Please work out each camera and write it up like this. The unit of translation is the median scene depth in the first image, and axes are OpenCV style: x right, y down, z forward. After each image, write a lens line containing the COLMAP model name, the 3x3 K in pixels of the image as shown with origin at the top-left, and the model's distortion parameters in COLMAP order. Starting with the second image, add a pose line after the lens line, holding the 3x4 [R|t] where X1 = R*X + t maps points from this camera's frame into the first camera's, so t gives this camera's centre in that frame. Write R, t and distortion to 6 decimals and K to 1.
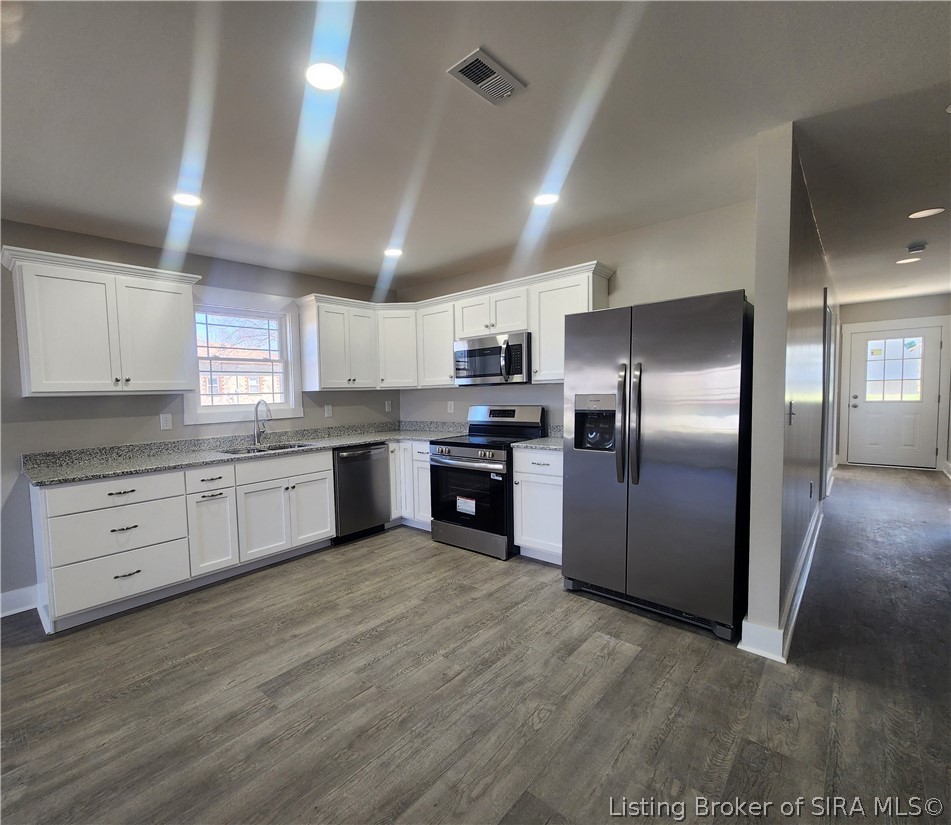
lens RADIAL K [[447.2, 0, 404.2], [0, 447.2, 418.9], [0, 0, 1]] dist [-0.004286, -0.000885]
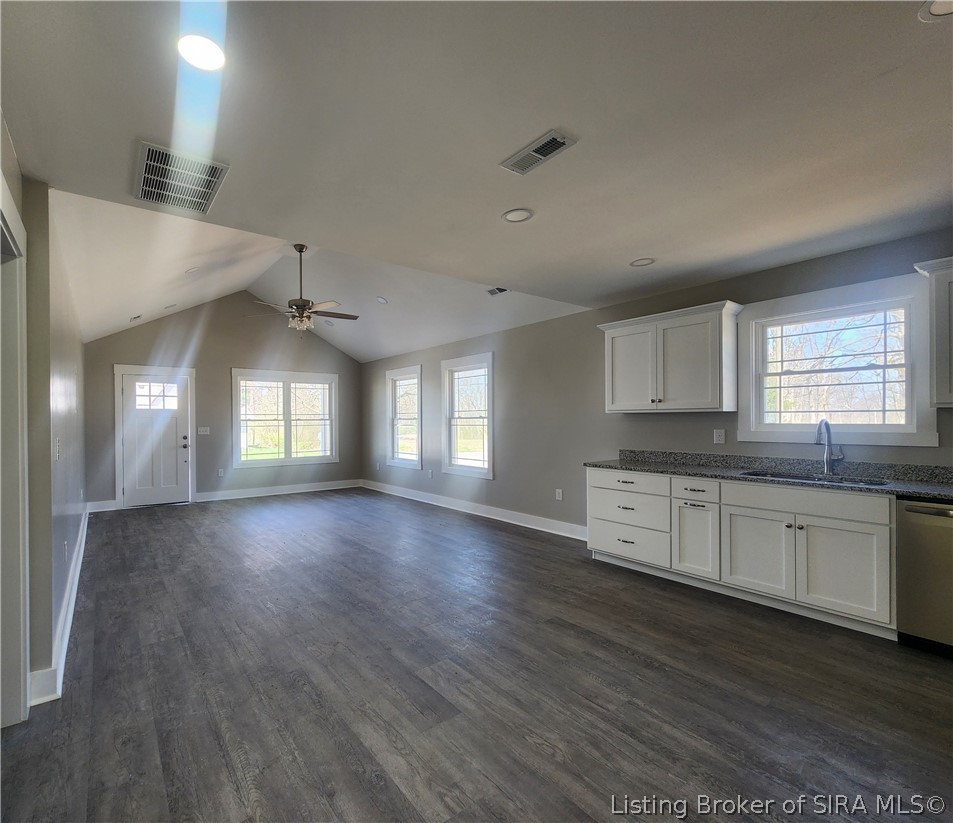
lens RADIAL K [[448.1, 0, 402.6], [0, 448.1, 419.9], [0, 0, 1]] dist [-0.004286, -0.000885]
pose [[-0.186746, 0.031573, -0.981901, 0.746720], [-0.043279, 0.998249, 0.040330, -0.048549], [0.981454, 0.050027, -0.185052, 0.474485]]
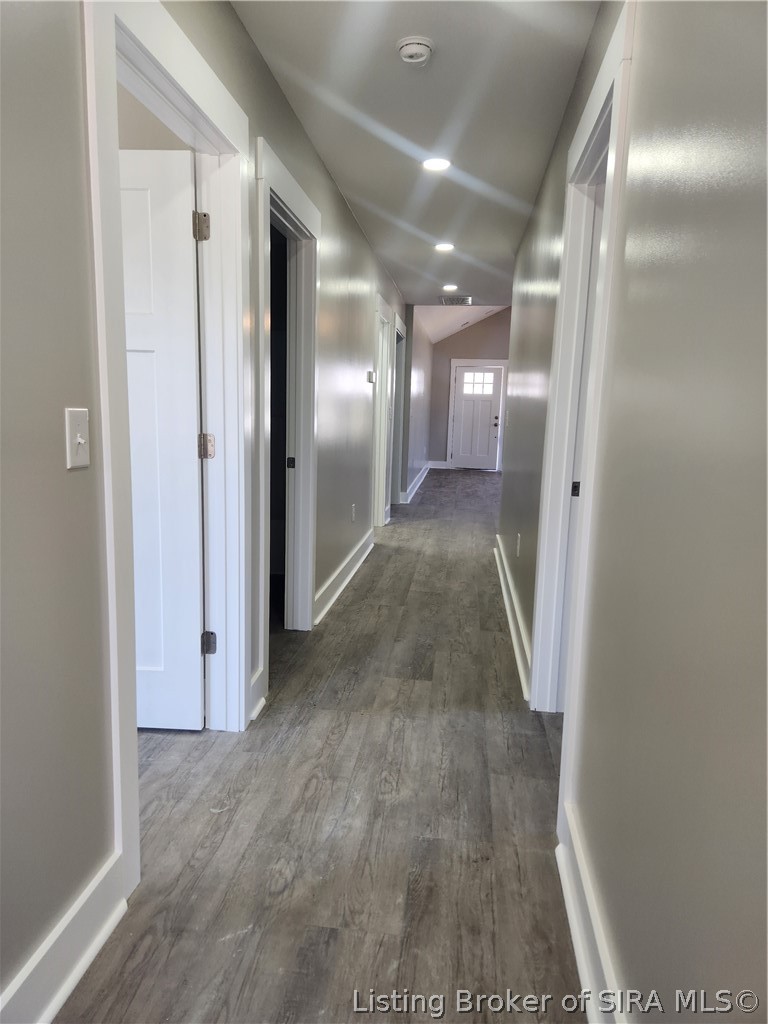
lens RADIAL K [[685.9, 0, 381.4], [0, 685.9, 514.7], [0, 0, 1]] dist [0.028958, -0.024690]
pose [[-0.783903, 0.106139, -0.611745, 1.972499], [-0.042297, 0.973862, 0.223166, -0.155814], [0.619441, 0.200815, -0.758924, 1.897218]]
